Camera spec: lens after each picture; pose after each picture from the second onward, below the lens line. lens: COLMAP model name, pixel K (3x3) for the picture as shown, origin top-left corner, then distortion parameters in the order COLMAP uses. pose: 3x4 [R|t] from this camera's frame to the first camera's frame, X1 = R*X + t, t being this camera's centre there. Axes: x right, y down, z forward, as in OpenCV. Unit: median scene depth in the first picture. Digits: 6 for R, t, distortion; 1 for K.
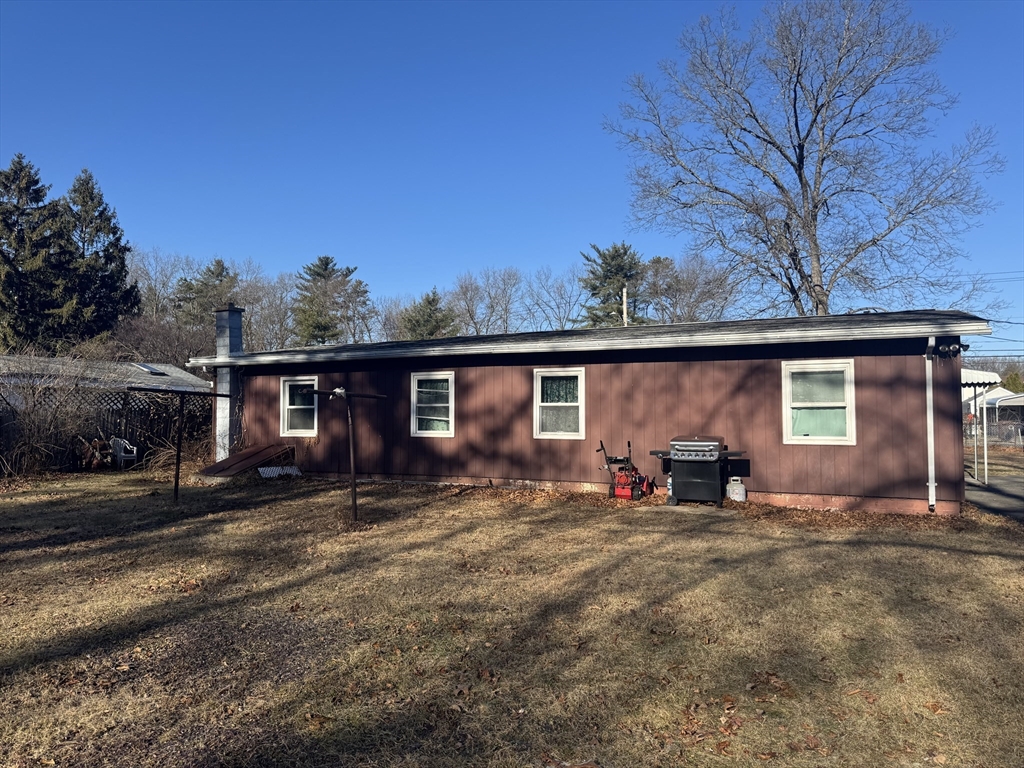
lens RADIAL K [[728.5, 0, 512.0], [0, 728.5, 384.0], [0, 0, 1]] dist [0.113944, -0.145485]
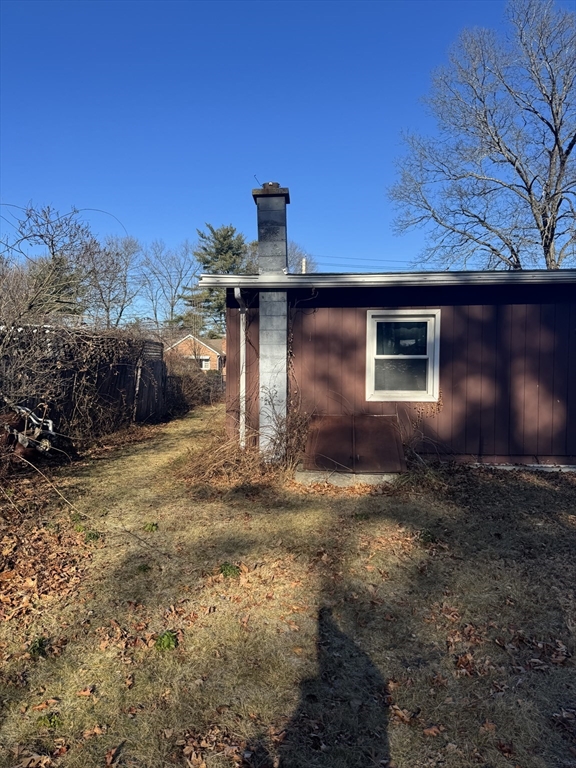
lens RADIAL K [[546.4, 0, 288.0], [0, 546.4, 384.0], [0, 0, 1]] dist [0.113944, -0.145485]
pose [[0.931163, -0.002259, 0.364596, -0.556795], [-0.024500, 0.997333, 0.068753, 0.023767], [-0.363778, -0.072953, 0.928624, 0.572032]]
